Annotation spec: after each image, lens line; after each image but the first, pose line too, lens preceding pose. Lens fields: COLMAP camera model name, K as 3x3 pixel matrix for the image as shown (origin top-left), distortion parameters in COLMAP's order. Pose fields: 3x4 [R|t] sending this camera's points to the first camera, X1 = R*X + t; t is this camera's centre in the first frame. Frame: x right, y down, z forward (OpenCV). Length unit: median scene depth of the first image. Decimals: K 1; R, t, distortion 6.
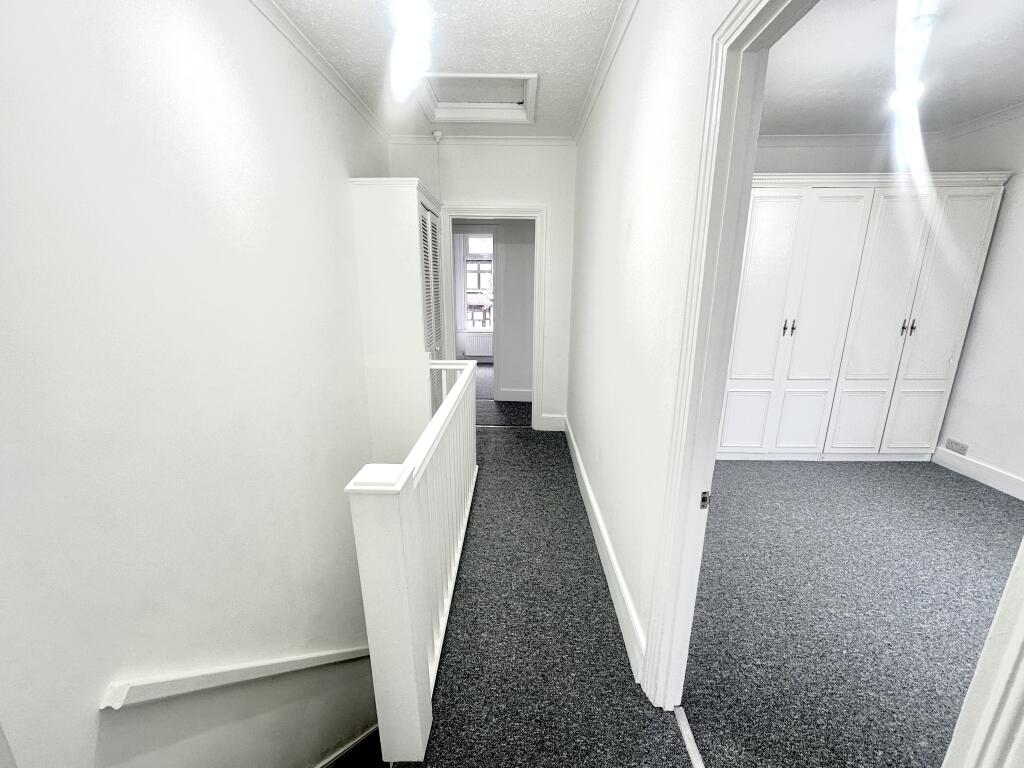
lens RADIAL K [[406.6, 0, 512.3], [0, 406.6, 383.1], [0, 0, 1]] dist [-0.002245, 0.000091]
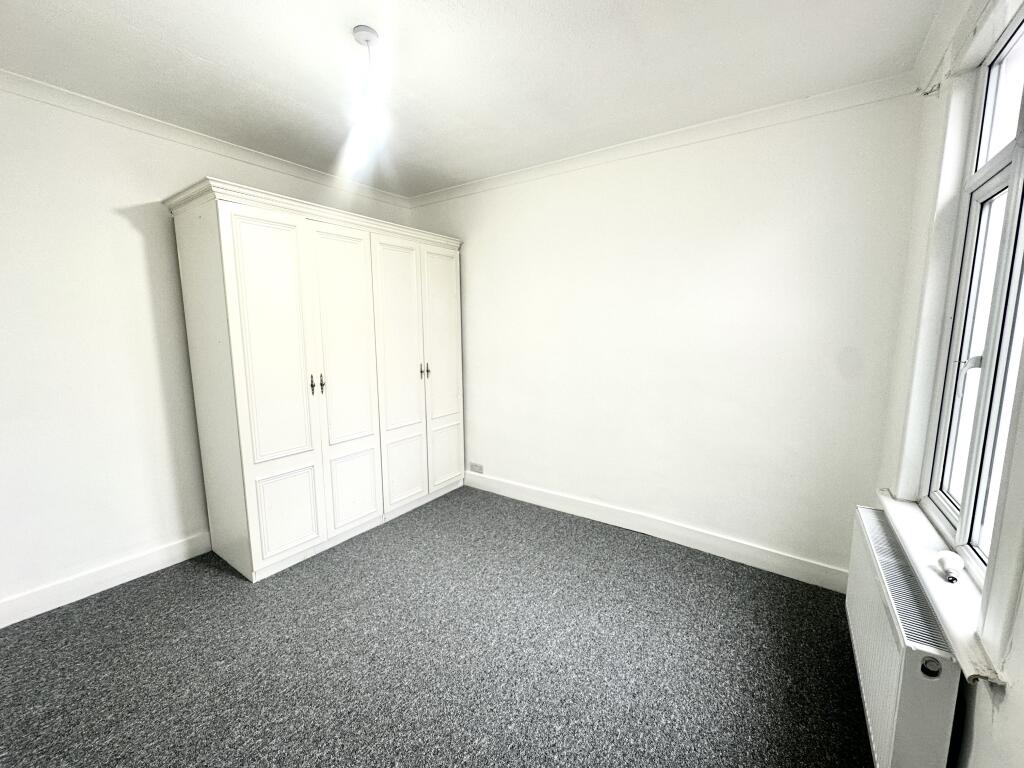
lens RADIAL K [[406.6, 0, 511.1], [0, 406.6, 383.3], [0, 0, 1]] dist [-0.002245, 0.000091]
pose [[0.553875, -0.114795, 0.824648, 0.226910], [0.204505, 0.978865, -0.001094, -0.058024], [-0.807094, 0.169251, 0.565645, 0.228593]]
